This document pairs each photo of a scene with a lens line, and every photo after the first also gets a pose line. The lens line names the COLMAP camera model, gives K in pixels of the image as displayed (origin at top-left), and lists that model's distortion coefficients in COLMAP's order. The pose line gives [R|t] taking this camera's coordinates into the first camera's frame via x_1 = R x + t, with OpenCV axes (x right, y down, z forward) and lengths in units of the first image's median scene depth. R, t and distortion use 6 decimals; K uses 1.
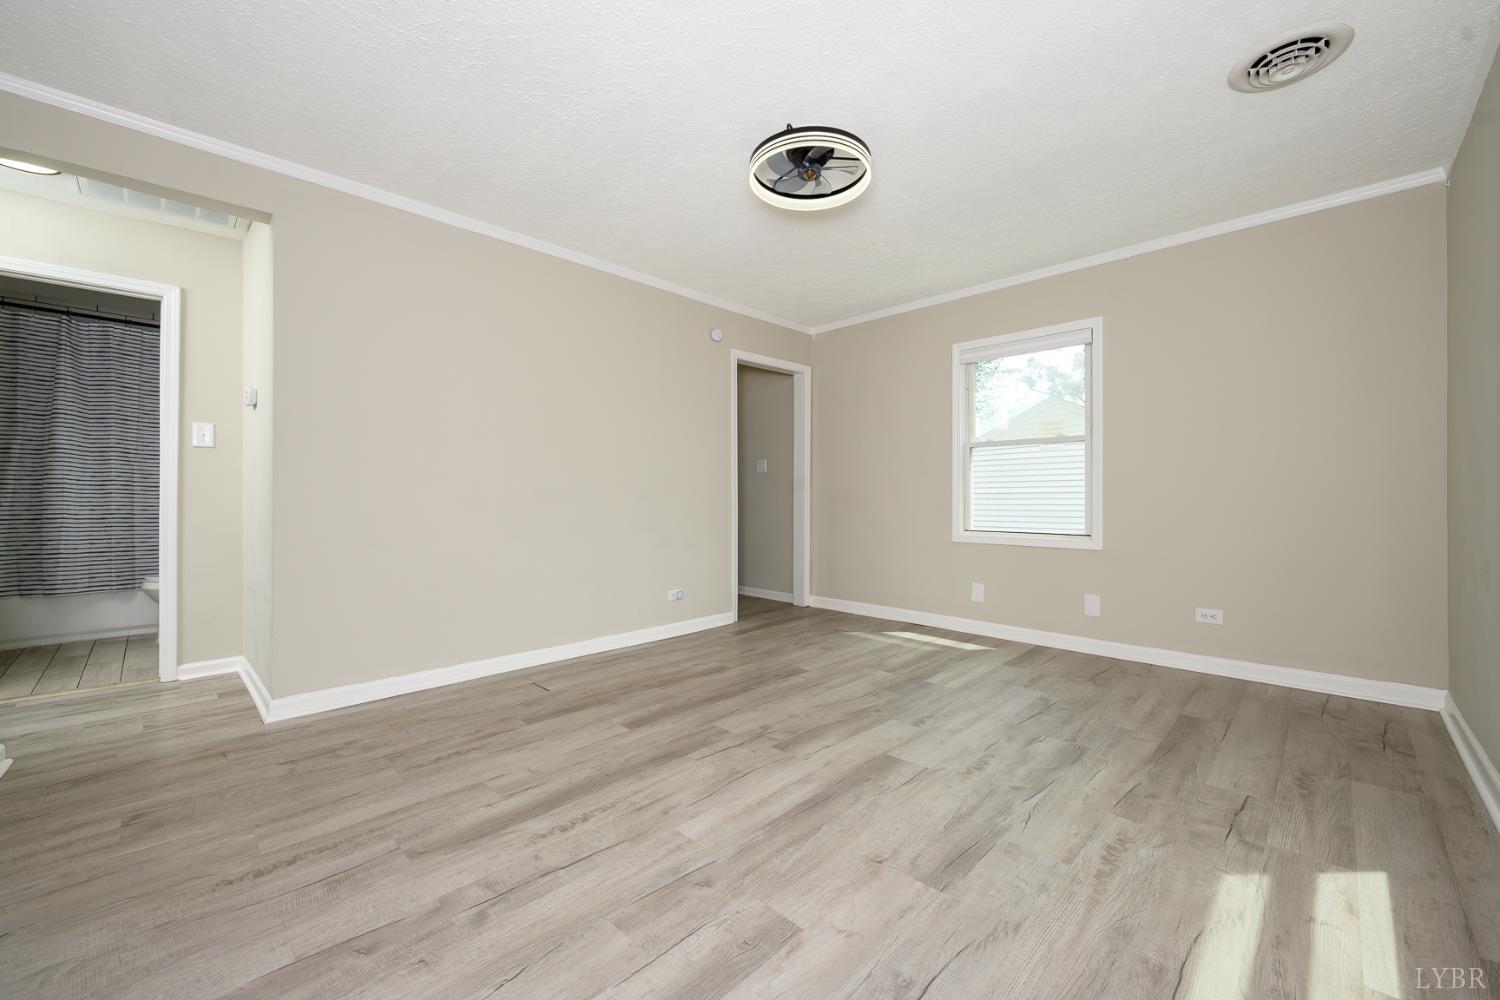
lens RADIAL K [[595.1, 0, 748.9], [0, 595.1, 496.7], [0, 0, 1]] dist [-0.001023, 0.000019]
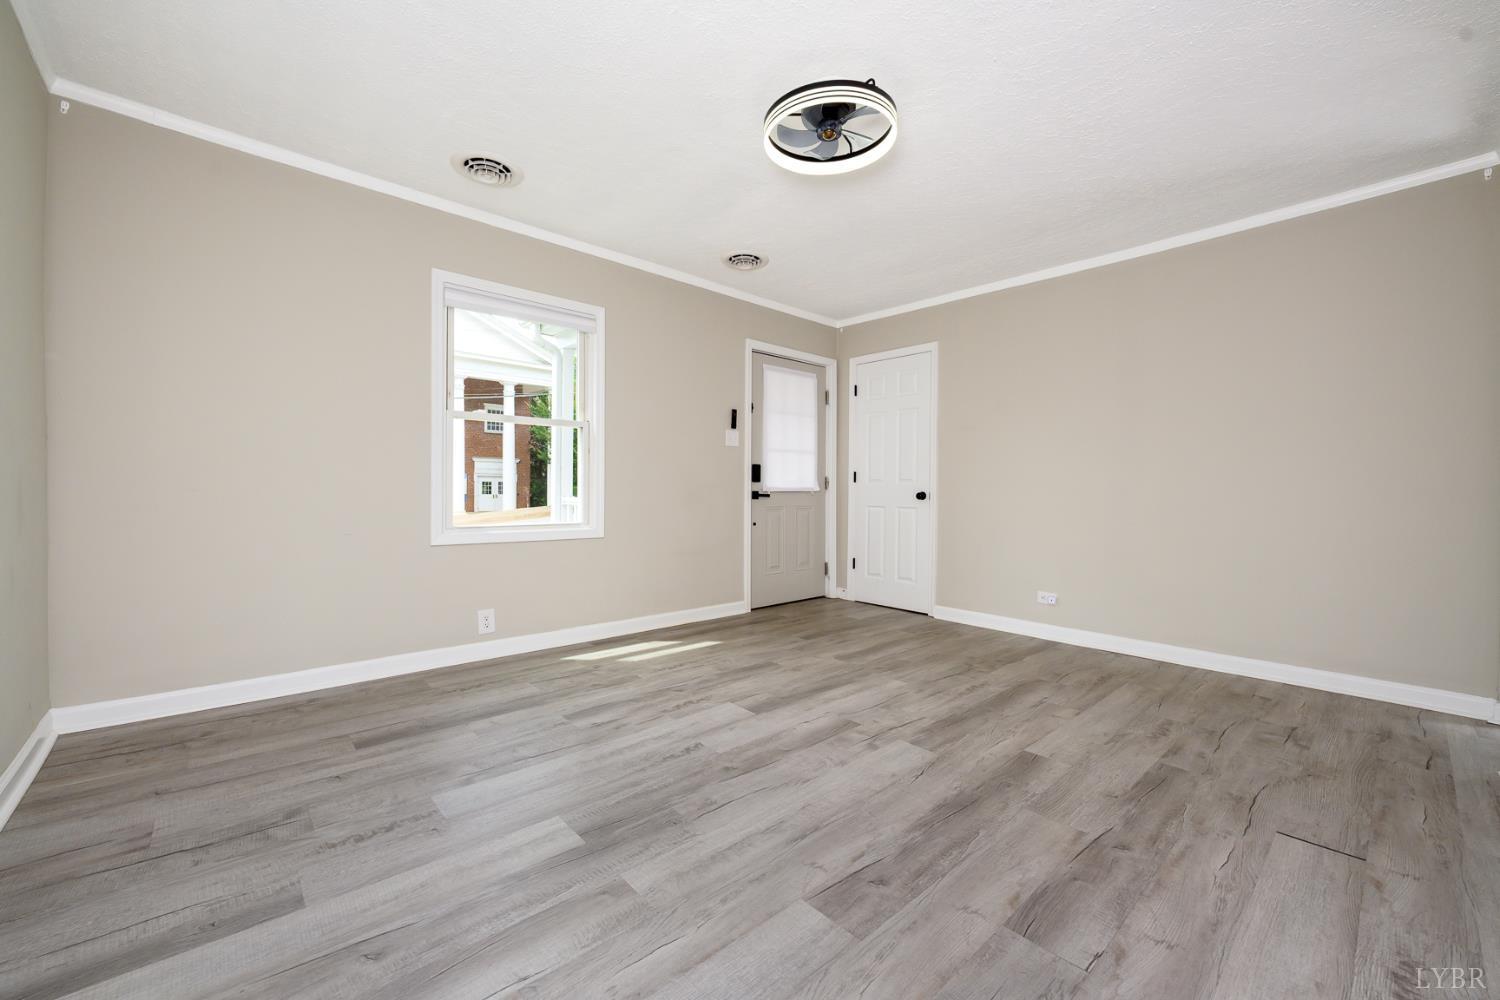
lens RADIAL K [[595.1, 0, 751.1], [0, 595.1, 494.8], [0, 0, 1]] dist [-0.001023, 0.000019]
pose [[-0.998099, -0.011757, 0.060497, 0.171087], [-0.011254, 0.999899, 0.008651, 0.008475], [-0.060592, 0.007954, -0.998131, 2.053029]]
